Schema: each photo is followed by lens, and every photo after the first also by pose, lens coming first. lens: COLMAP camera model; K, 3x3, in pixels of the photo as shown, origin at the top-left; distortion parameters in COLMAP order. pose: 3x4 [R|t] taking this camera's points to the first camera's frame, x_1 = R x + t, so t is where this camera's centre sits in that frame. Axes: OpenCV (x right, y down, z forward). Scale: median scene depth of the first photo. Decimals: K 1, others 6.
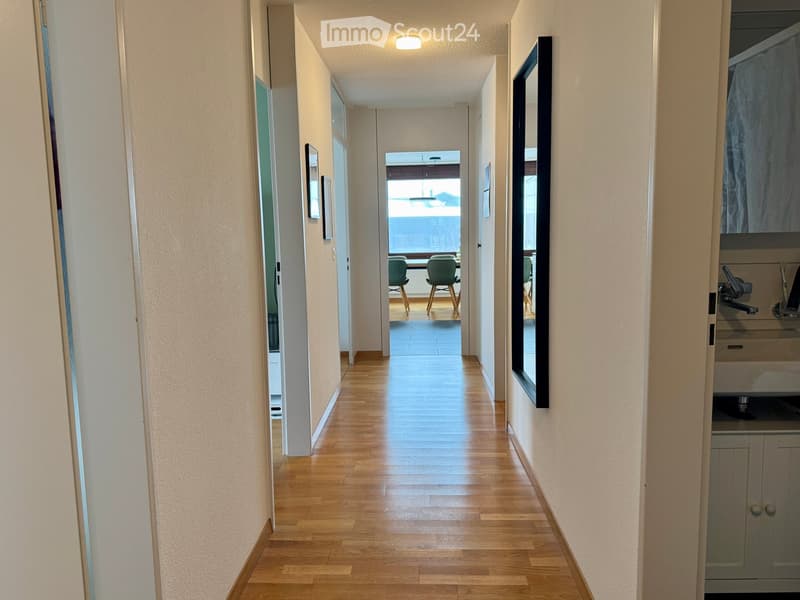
lens RADIAL K [[566.6, 0, 399.6], [0, 566.6, 298.2], [0, 0, 1]] dist [-0.000804, -0.002664]
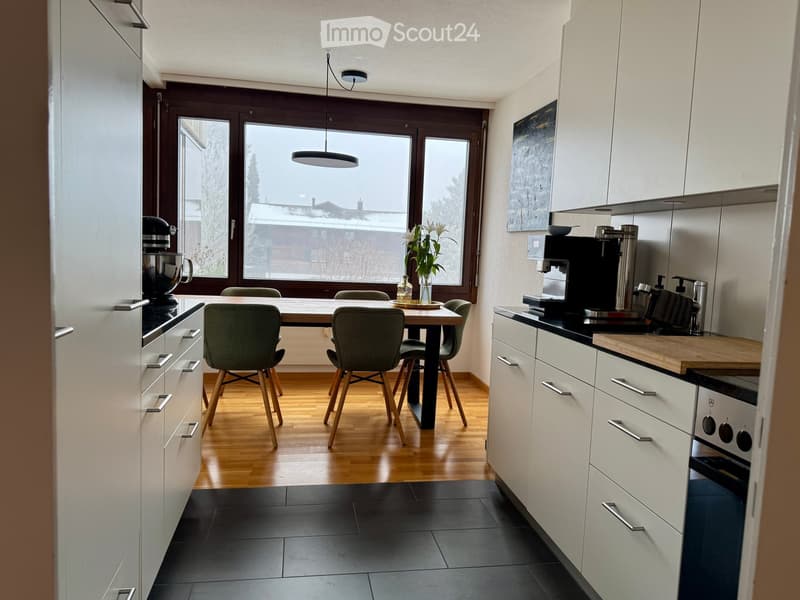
lens RADIAL K [[566.6, 0, 400.8], [0, 566.6, 299.7], [0, 0, 1]] dist [-0.000804, -0.002664]
pose [[0.974800, 0.048876, 0.217662, 0.007251], [-0.043923, 0.998655, -0.027540, -0.061964], [-0.218716, 0.017285, 0.975635, 0.589417]]
